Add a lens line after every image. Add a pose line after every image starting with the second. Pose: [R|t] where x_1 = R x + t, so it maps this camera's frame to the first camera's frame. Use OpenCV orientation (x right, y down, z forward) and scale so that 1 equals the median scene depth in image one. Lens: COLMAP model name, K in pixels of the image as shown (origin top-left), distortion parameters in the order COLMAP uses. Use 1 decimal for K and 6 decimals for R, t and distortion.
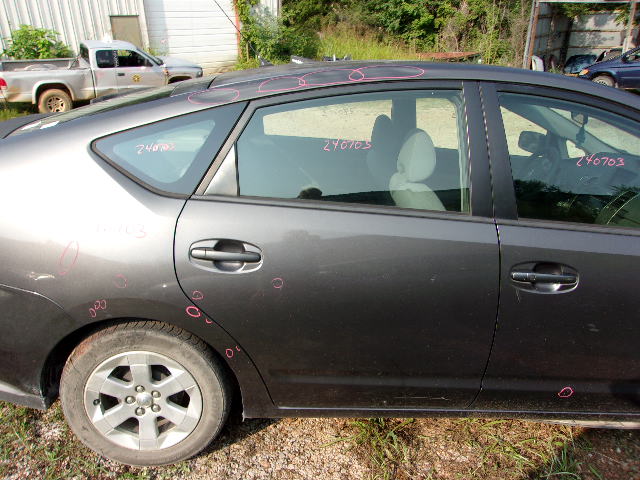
lens RADIAL K [[503.8, 0, 320.0], [0, 503.8, 240.0], [0, 0, 1]] dist [-0.002068, 0.007033]
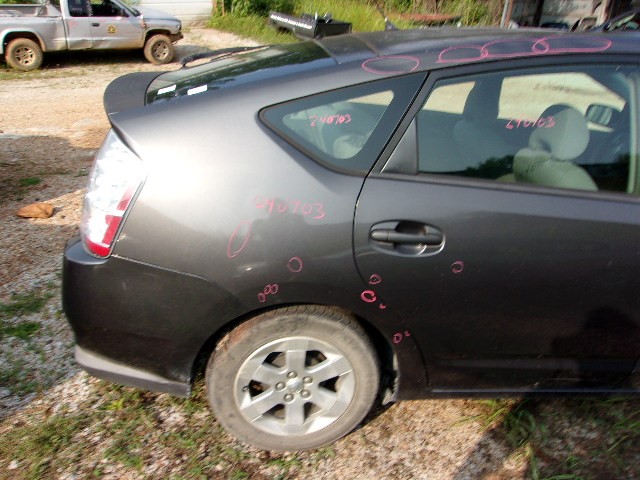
lens RADIAL K [[503.8, 0, 320.0], [0, 503.8, 240.0], [0, 0, 1]] dist [-0.002068, 0.007033]
pose [[0.997005, 0.006503, 0.077060, -0.373261], [-0.012163, 0.997242, 0.073210, -0.028327], [-0.076371, -0.073928, 0.994335, 0.066120]]
